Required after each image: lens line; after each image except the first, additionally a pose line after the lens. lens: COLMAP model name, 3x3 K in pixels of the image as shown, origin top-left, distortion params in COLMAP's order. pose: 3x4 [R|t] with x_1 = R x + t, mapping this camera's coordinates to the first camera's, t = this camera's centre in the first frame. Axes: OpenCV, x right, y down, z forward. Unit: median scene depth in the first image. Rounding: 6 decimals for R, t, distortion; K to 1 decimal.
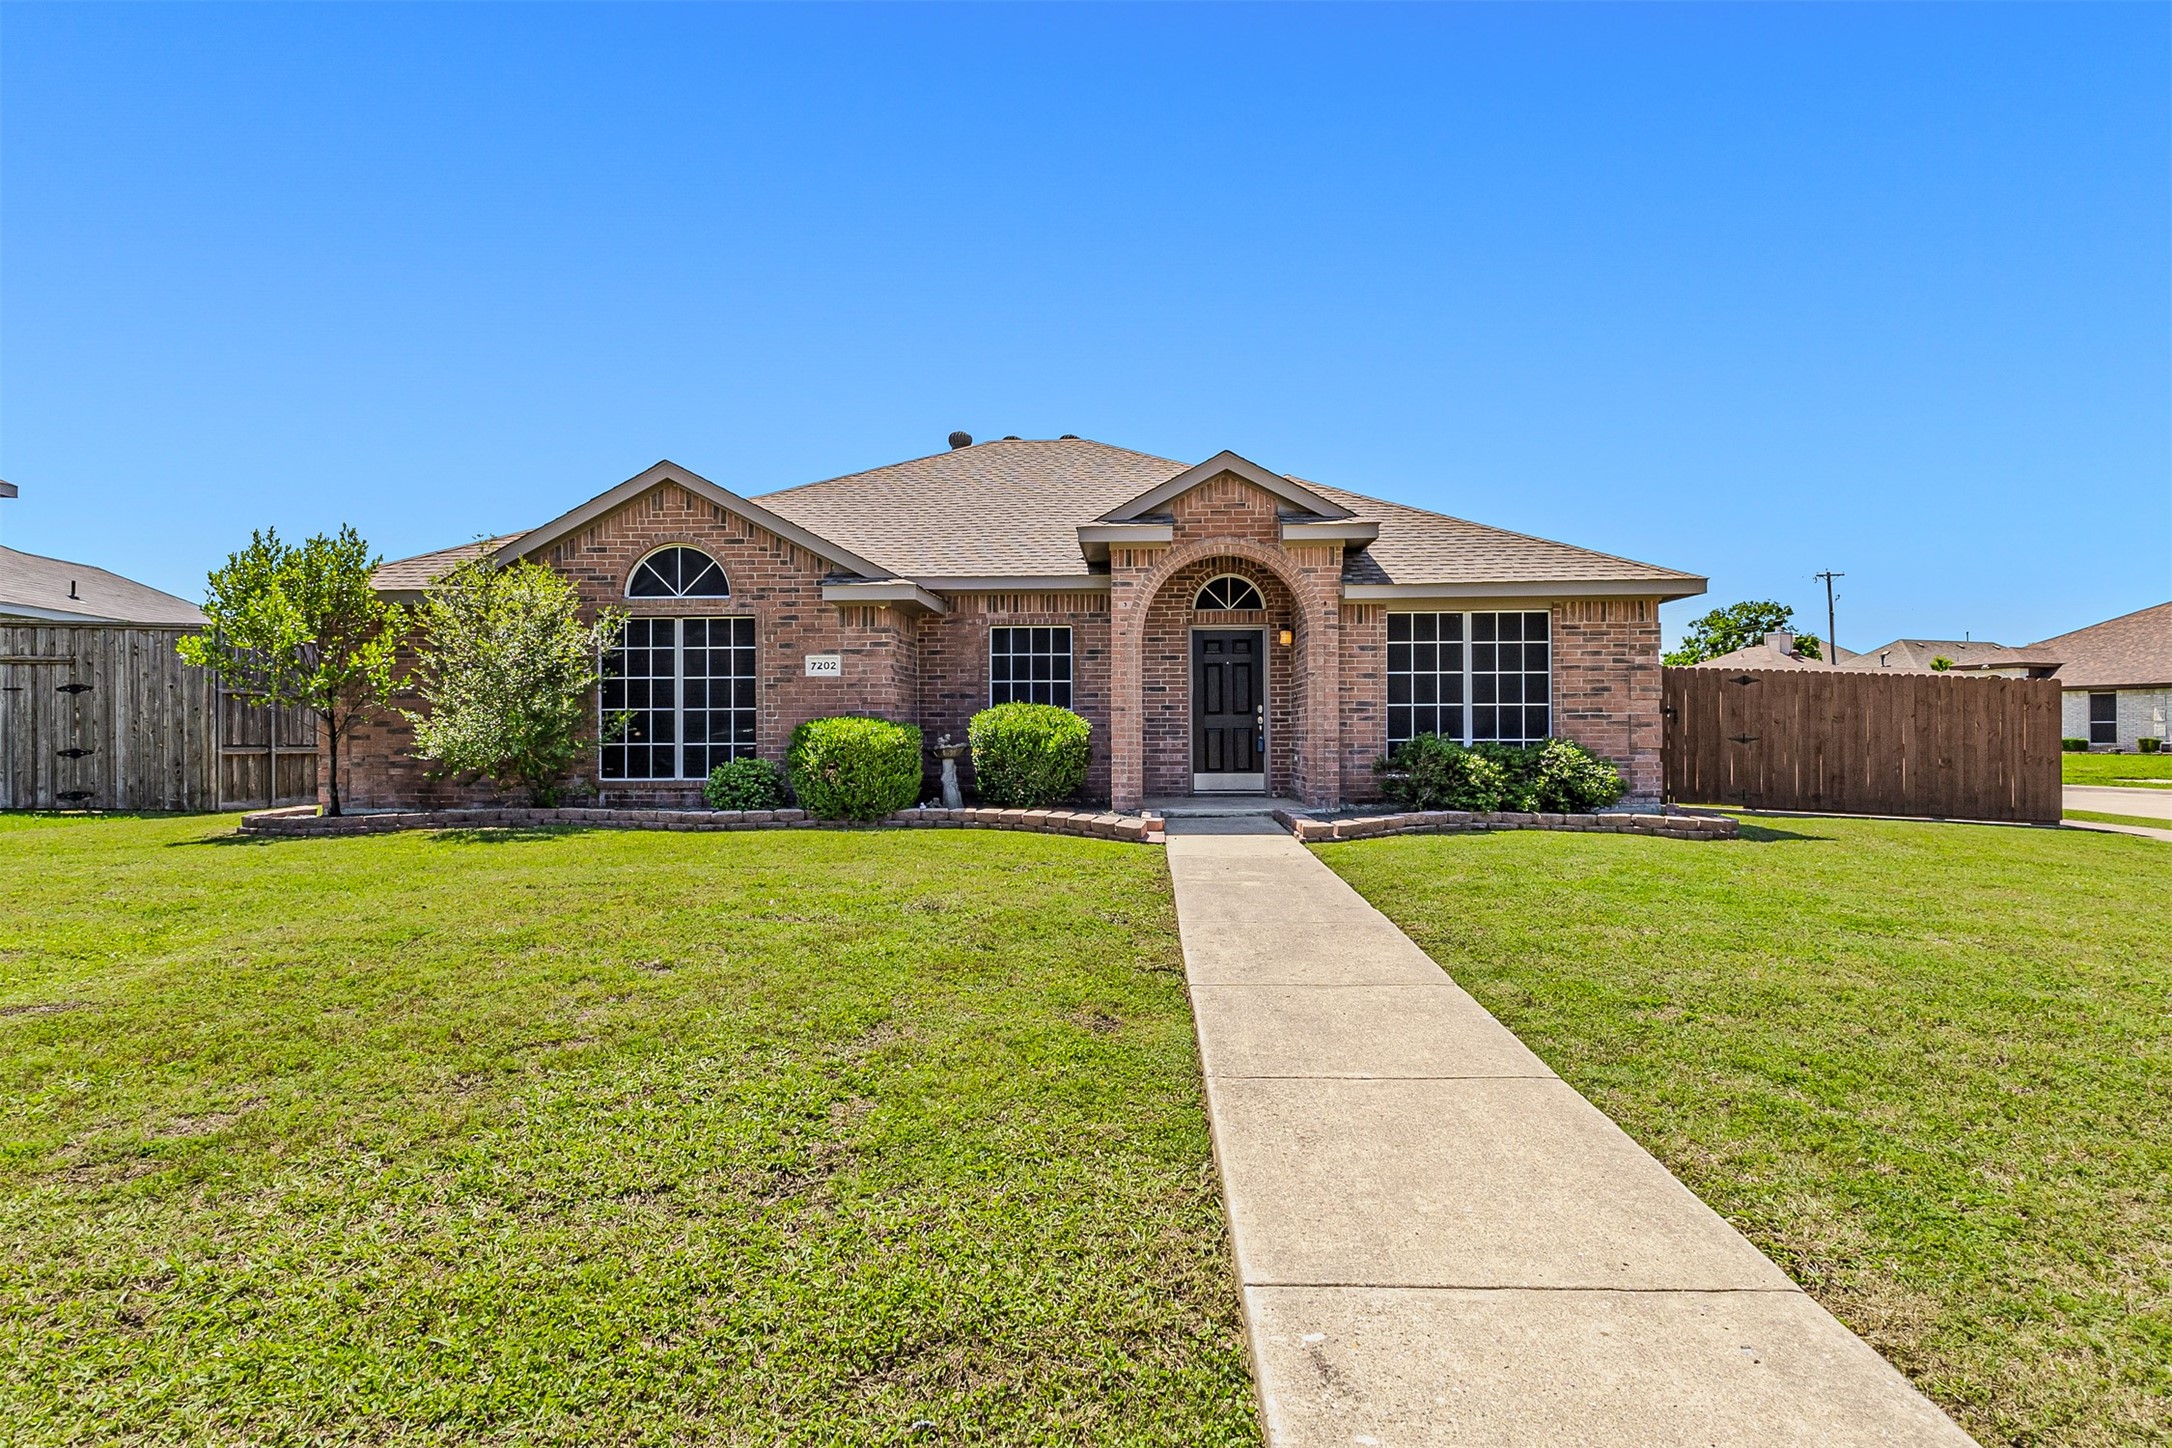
lens RADIAL K [[1145.2, 0, 1098.8], [0, 1145.2, 729.6], [0, 0, 1]] dist [0.029955, 0.000534]
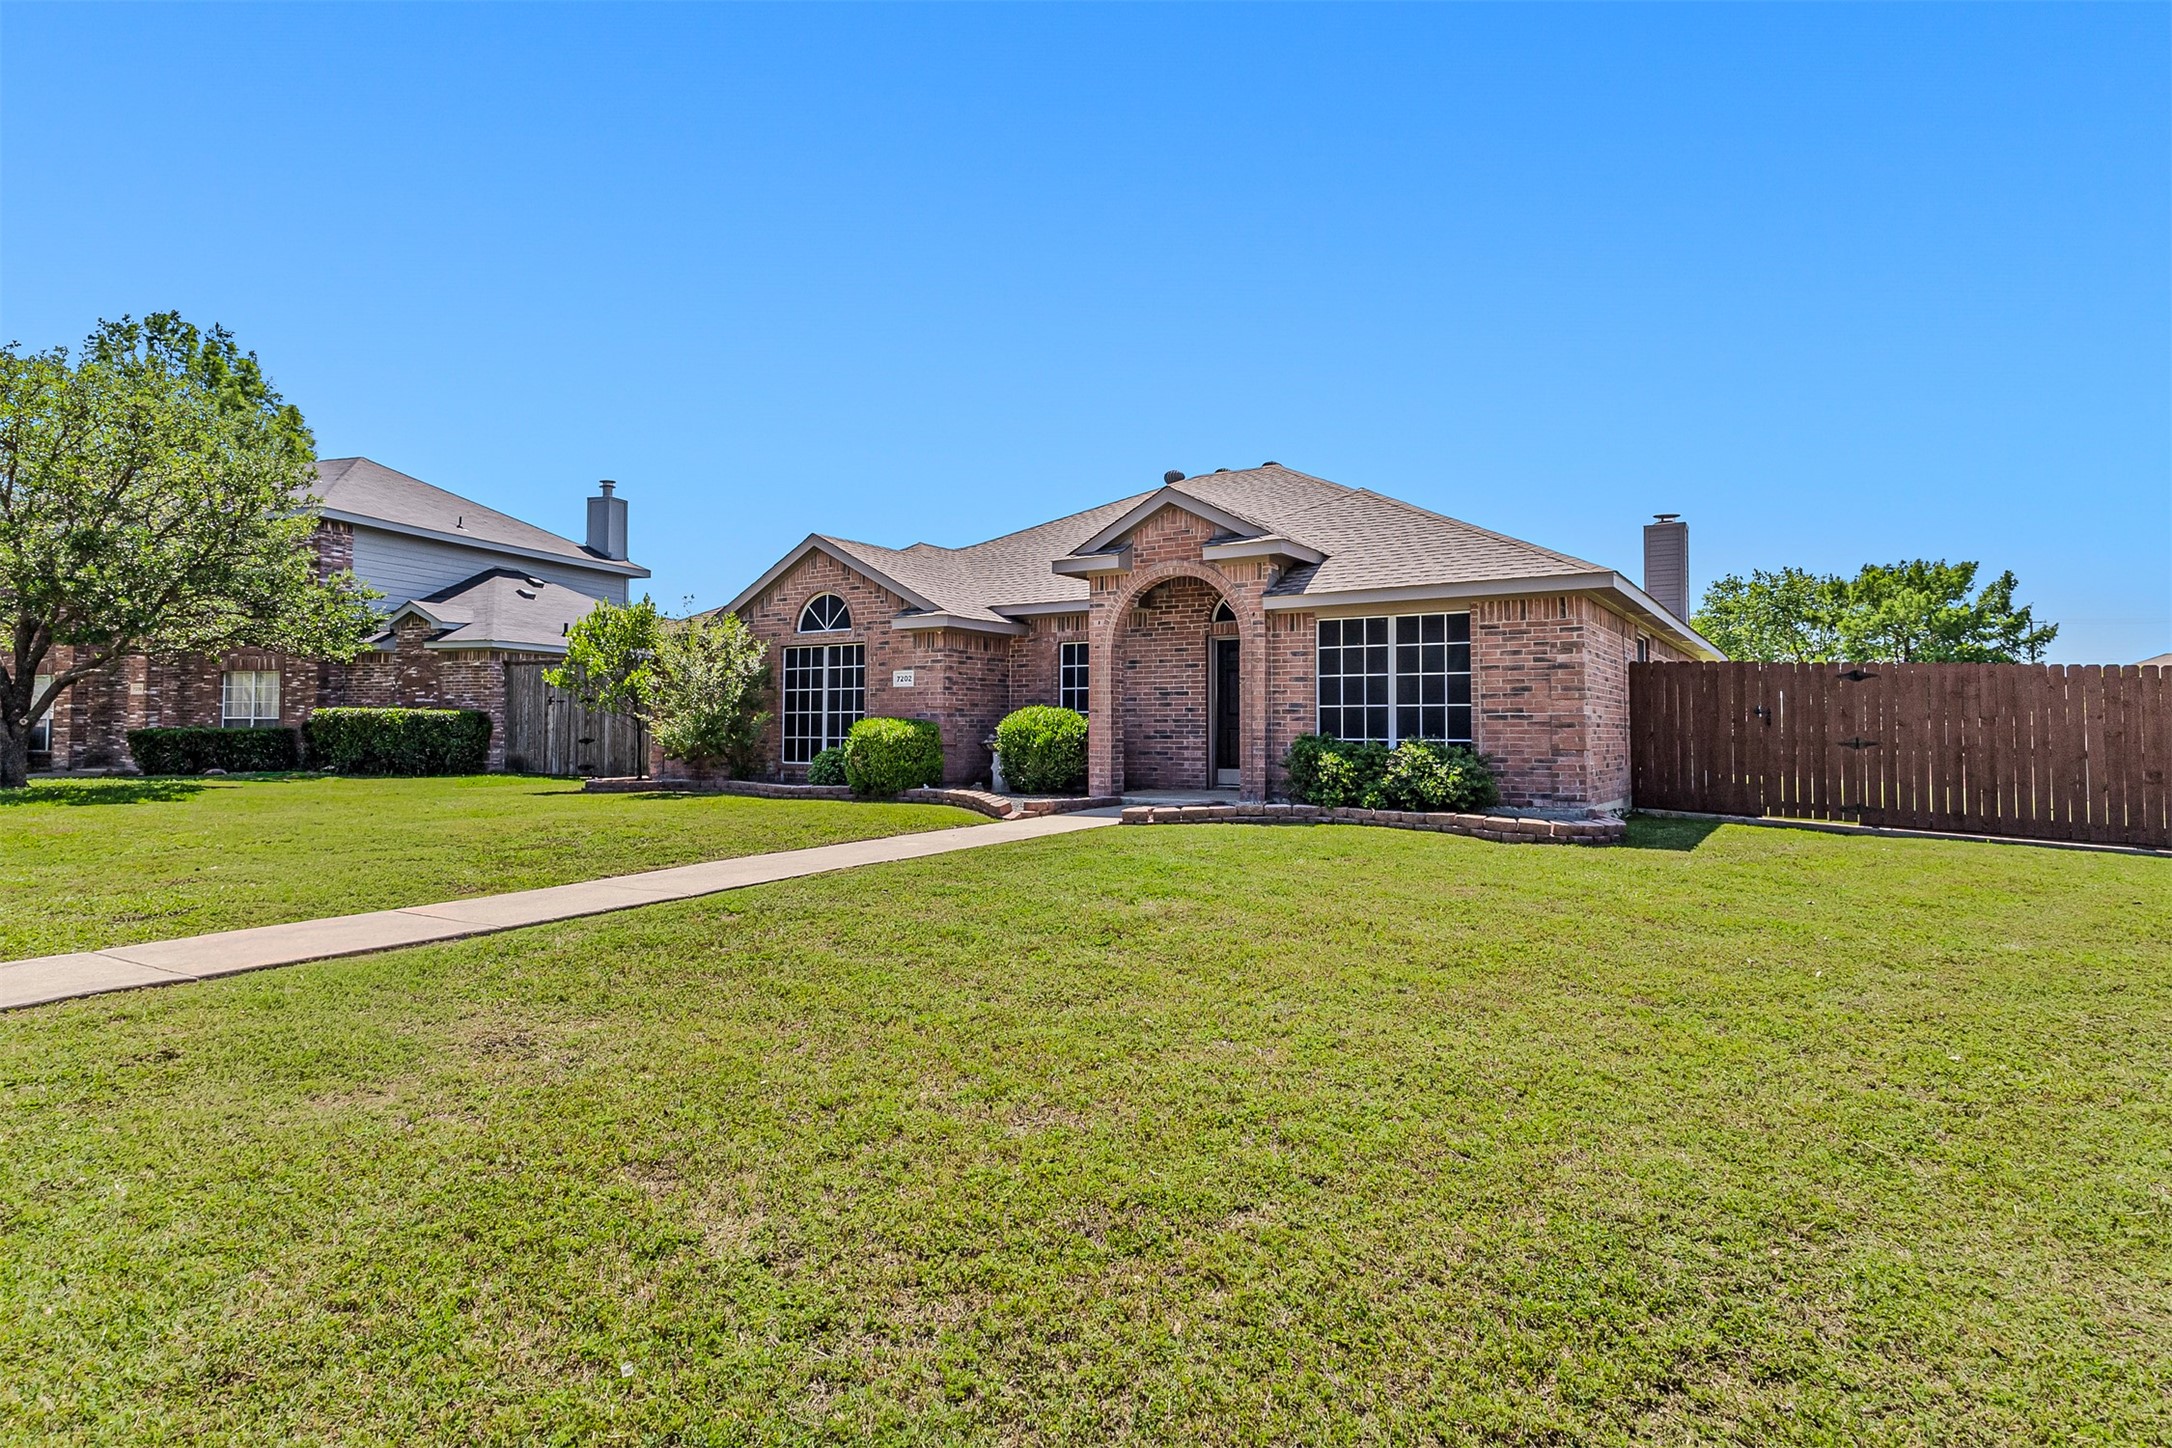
lens RADIAL K [[1145.2, 0, 1101.8], [0, 1145.2, 691.9], [0, 0, 1]] dist [0.029955, 0.000534]
pose [[0.866331, -0.011818, -0.499331, 0.611530], [-0.006174, 0.999390, -0.034365, 0.003006], [0.499432, 0.032854, 0.865730, -0.022831]]
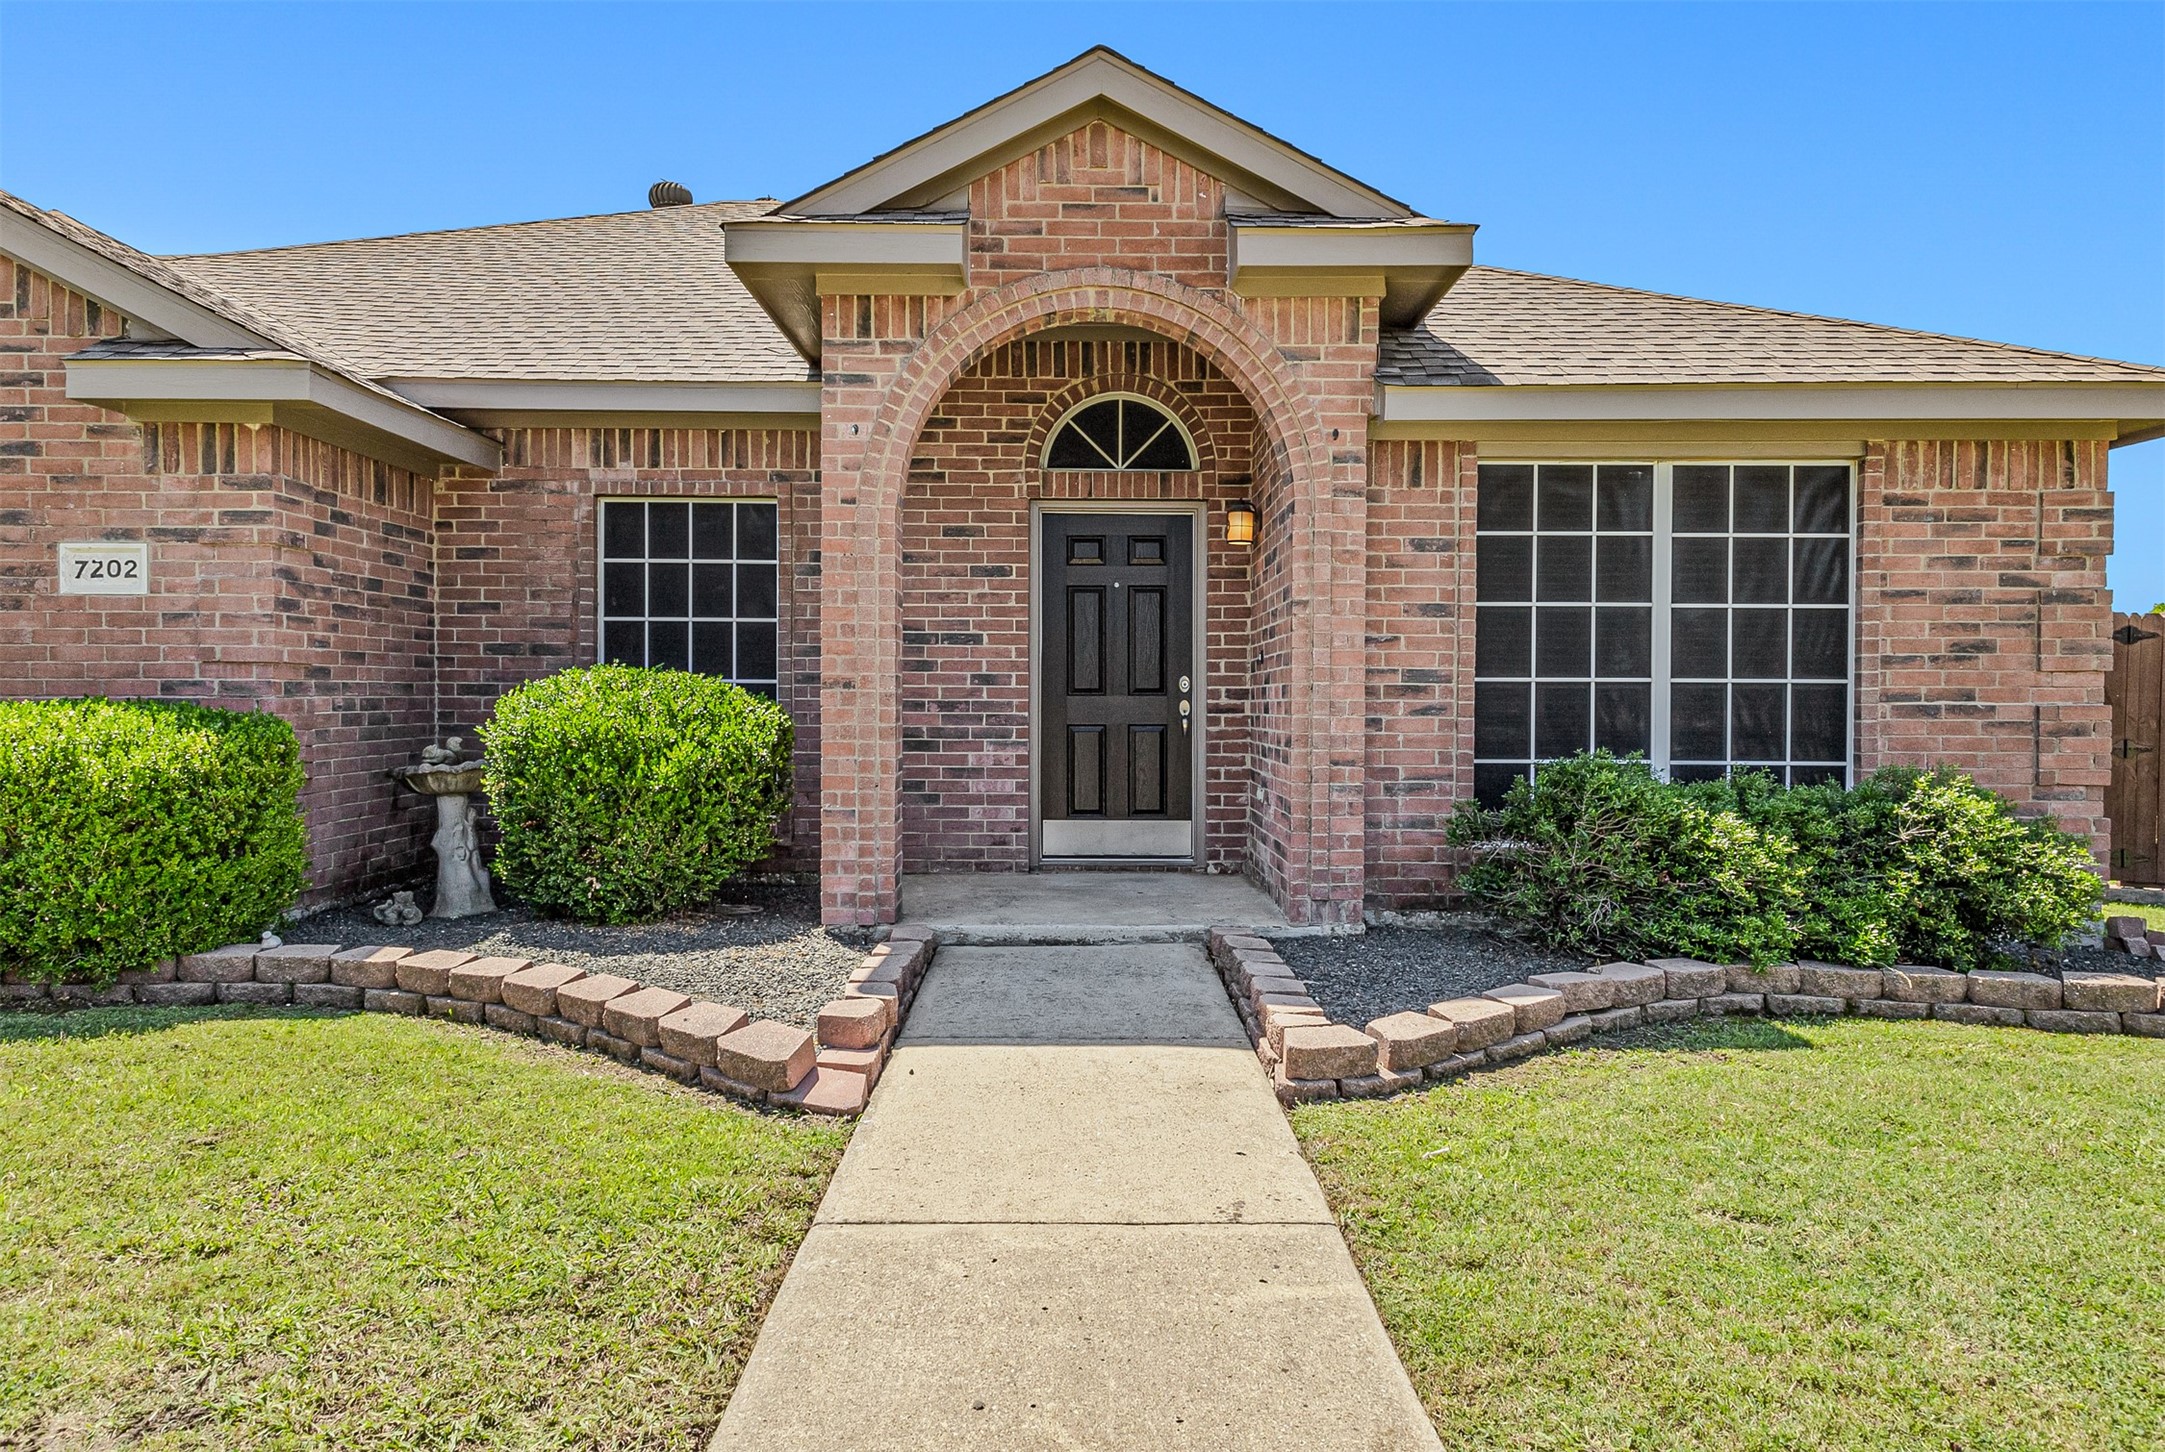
lens RADIAL K [[1369.7, 0, 1070.4], [0, 1369.7, 727.0], [0, 0, 1]] dist [0.026572, -0.008493]
pose [[0.999132, 0.007801, 0.040917, 0.080394], [-0.008649, 0.999751, 0.020594, -0.012916], [-0.040746, -0.020930, 0.998950, 0.497271]]
